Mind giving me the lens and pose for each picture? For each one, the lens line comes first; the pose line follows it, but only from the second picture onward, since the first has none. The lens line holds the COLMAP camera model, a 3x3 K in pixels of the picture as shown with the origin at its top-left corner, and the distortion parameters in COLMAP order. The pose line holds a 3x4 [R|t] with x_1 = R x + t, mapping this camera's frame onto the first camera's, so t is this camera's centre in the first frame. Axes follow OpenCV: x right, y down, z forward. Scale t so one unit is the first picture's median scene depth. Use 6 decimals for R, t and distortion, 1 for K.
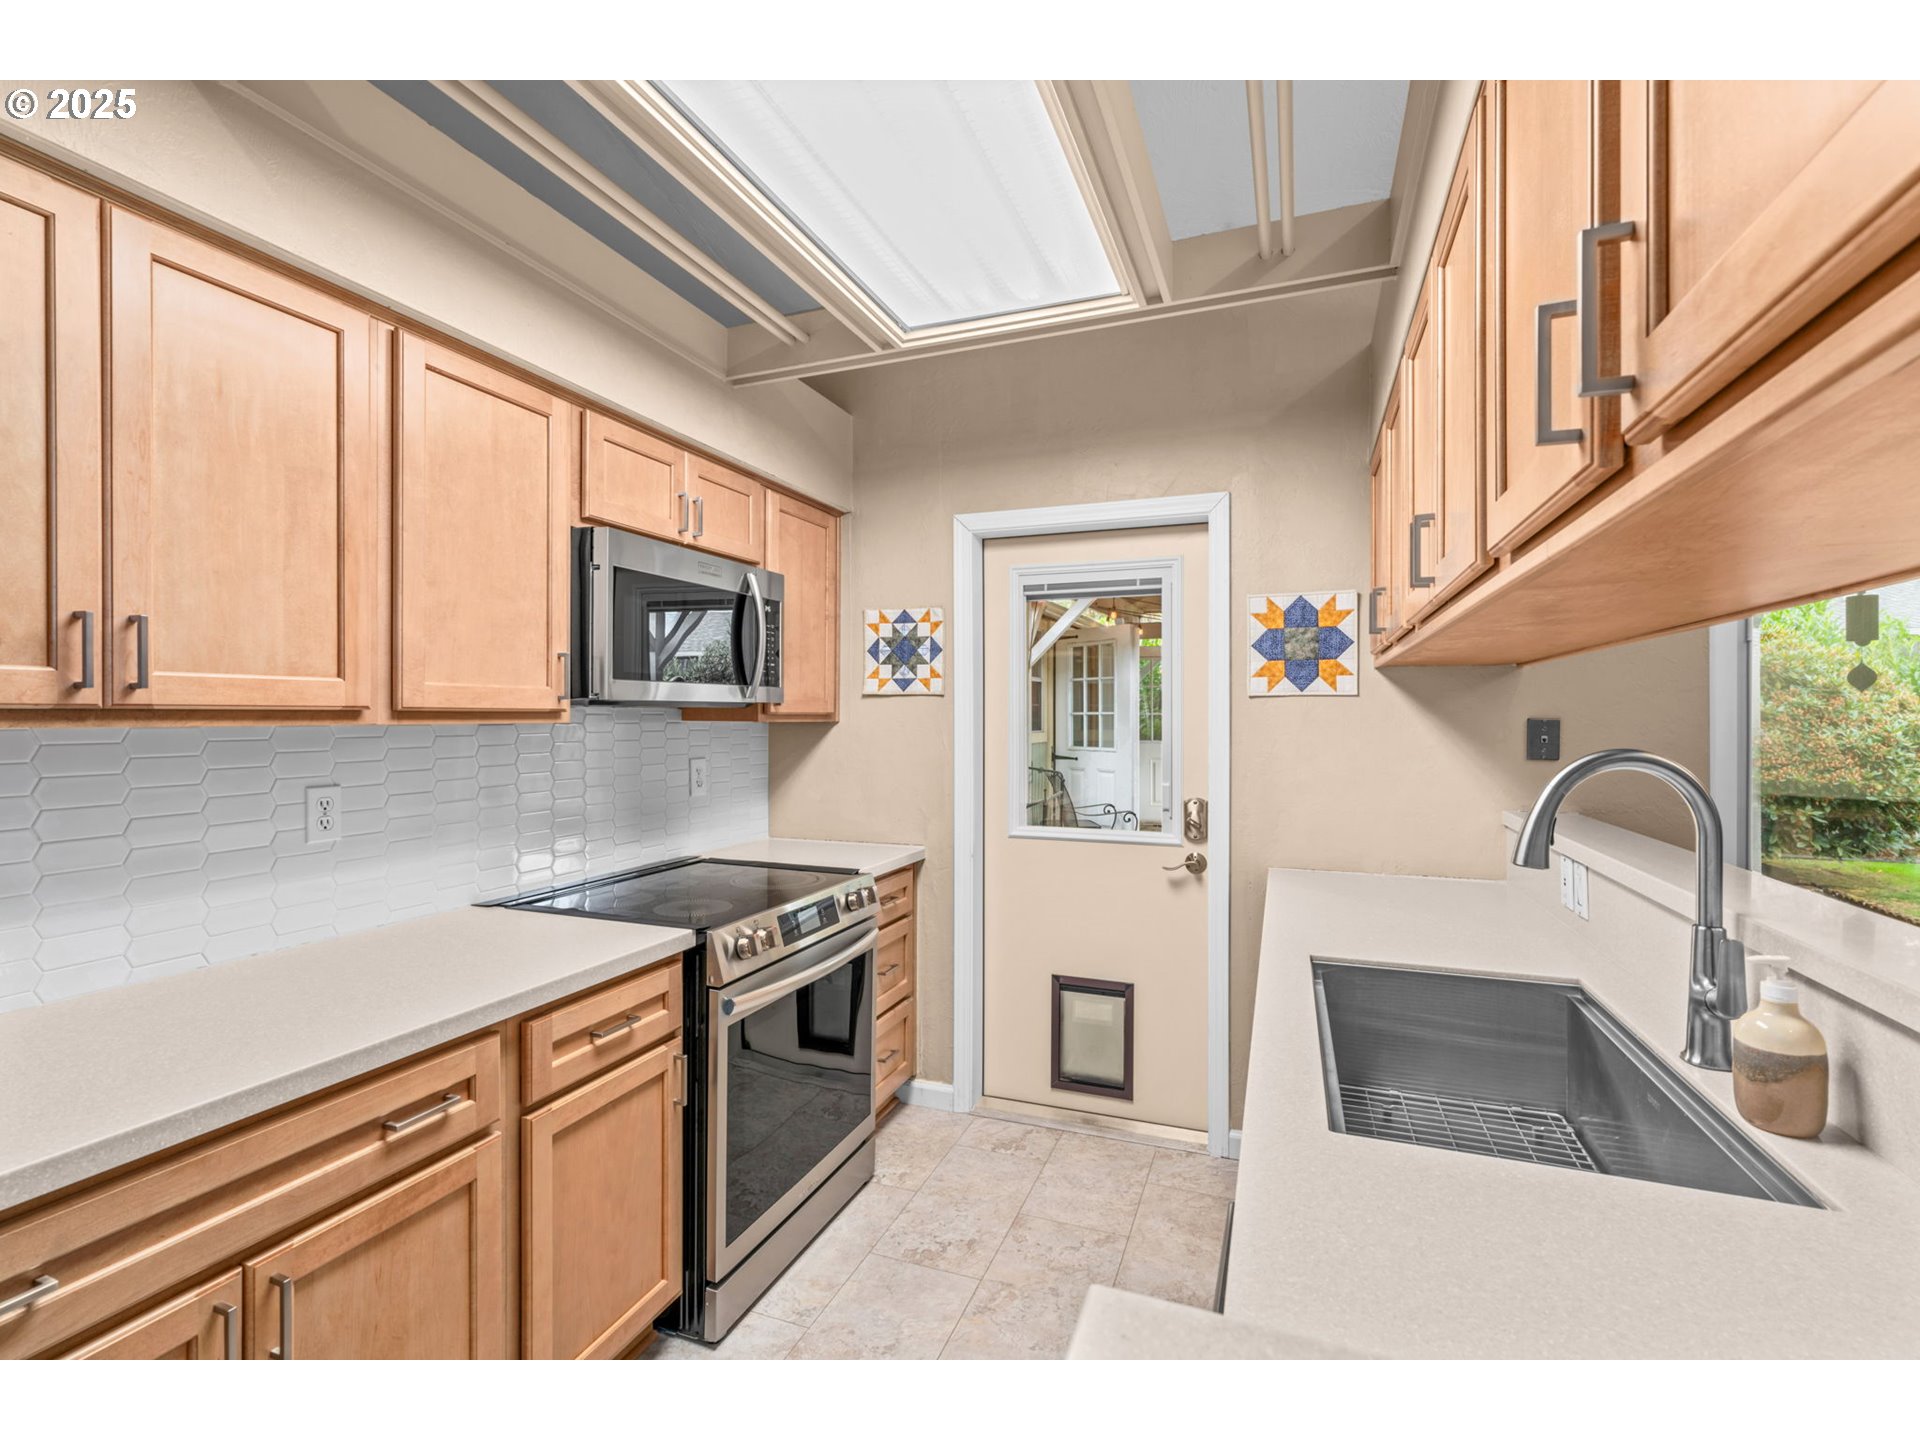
lens RADIAL K [[867.2, 0, 954.8], [0, 867.2, 720.7], [0, 0, 1]] dist [-0.005711, 0.006216]
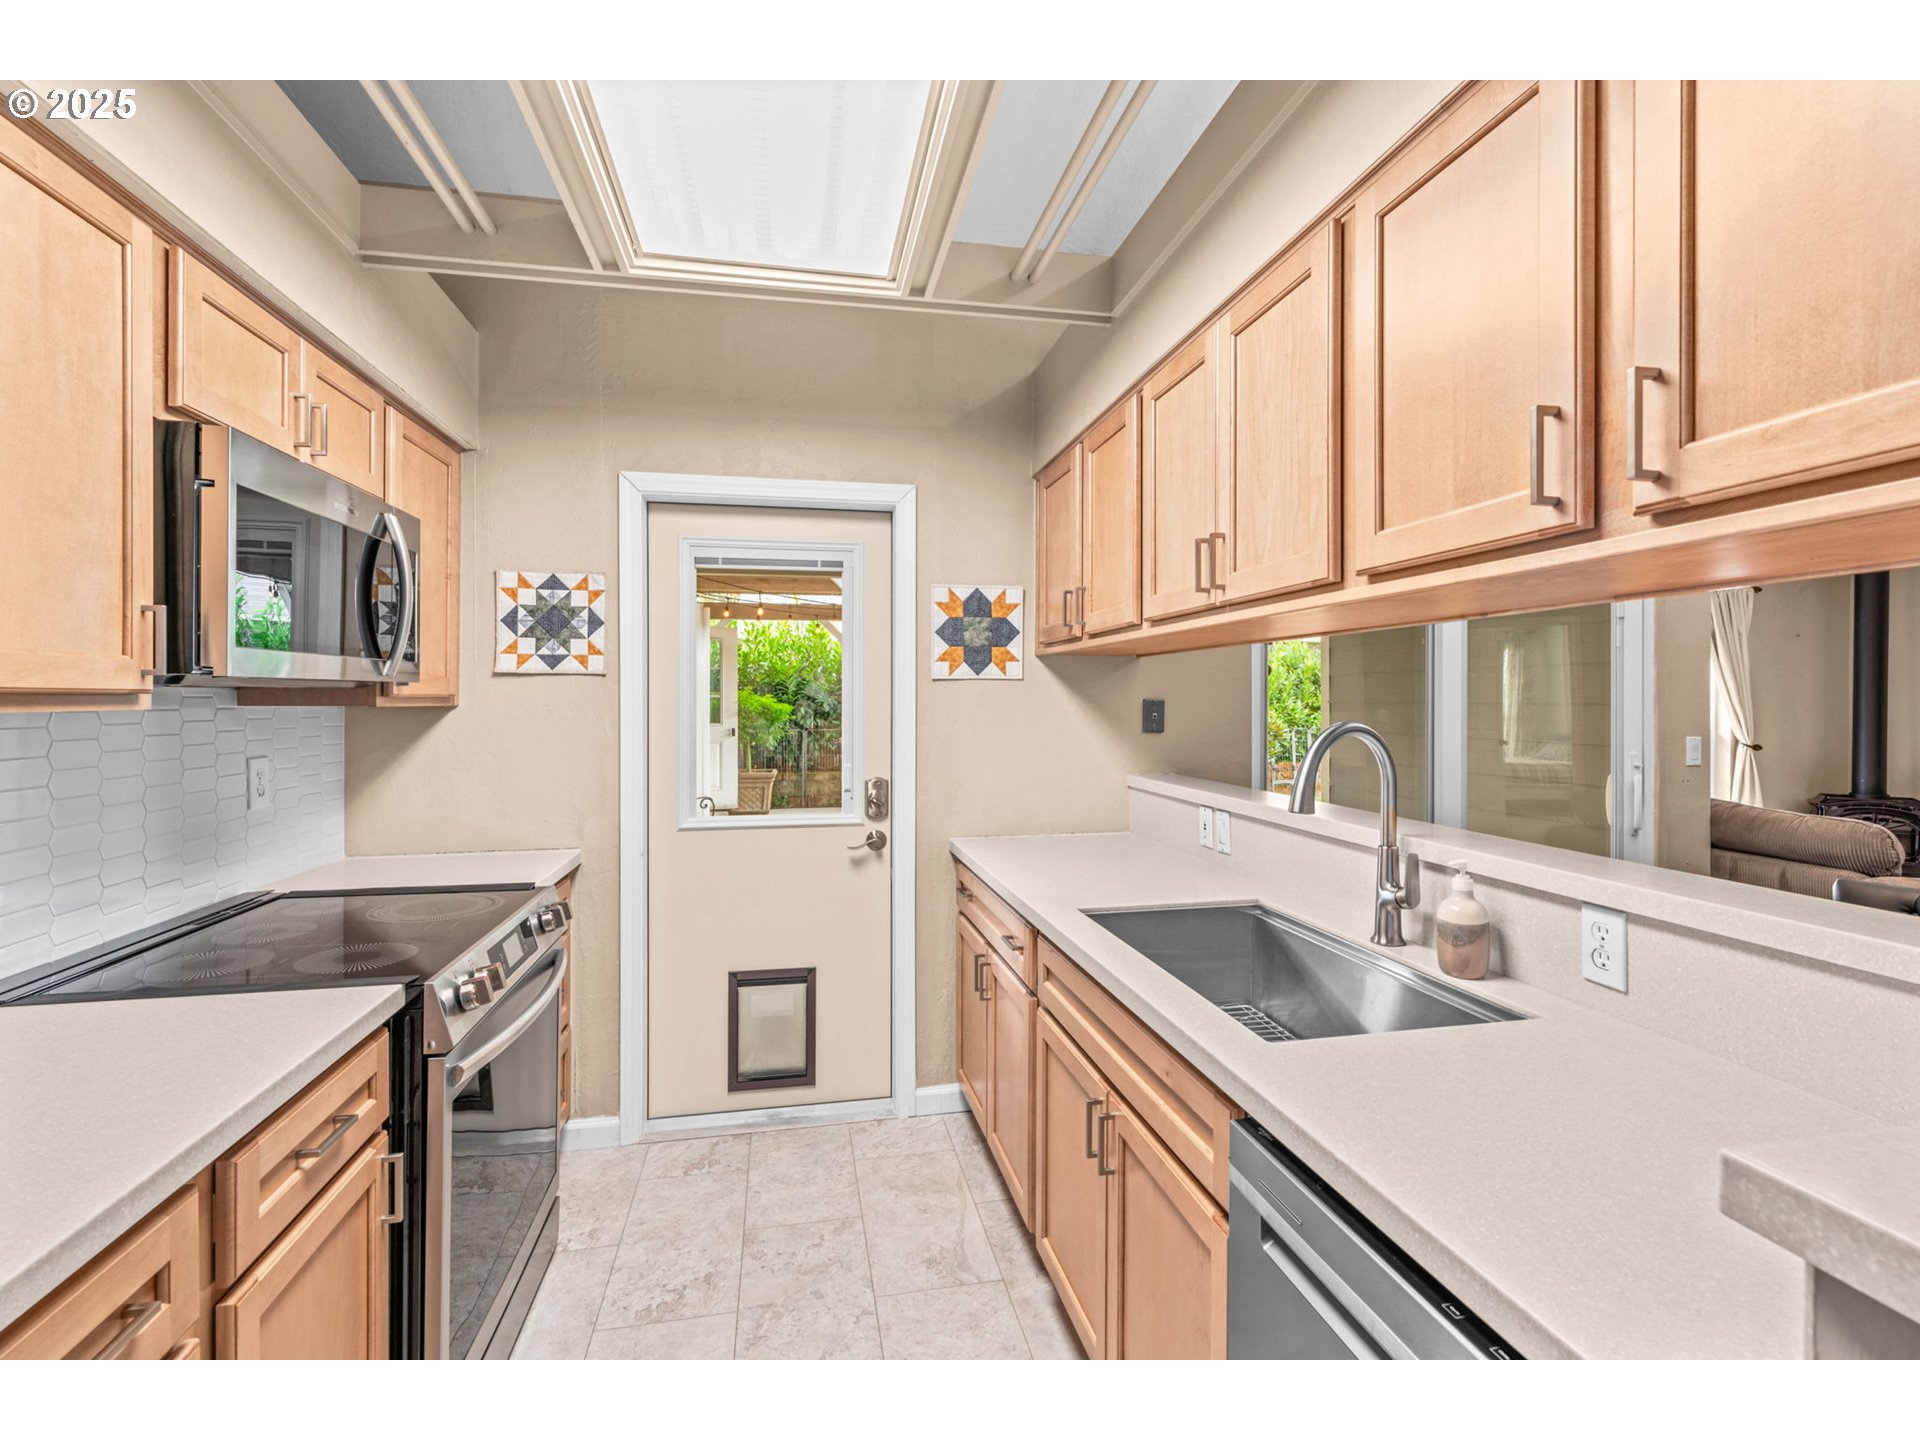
lens RADIAL K [[871.5, 0, 953.2], [0, 871.5, 704.3], [0, 0, 1]] dist [-0.001883, 0.001121]
pose [[0.846372, -0.005987, 0.532559, -0.212912], [0.005080, 0.999982, 0.003168, -0.000732], [-0.532568, 0.000024, 0.846387, 0.076912]]
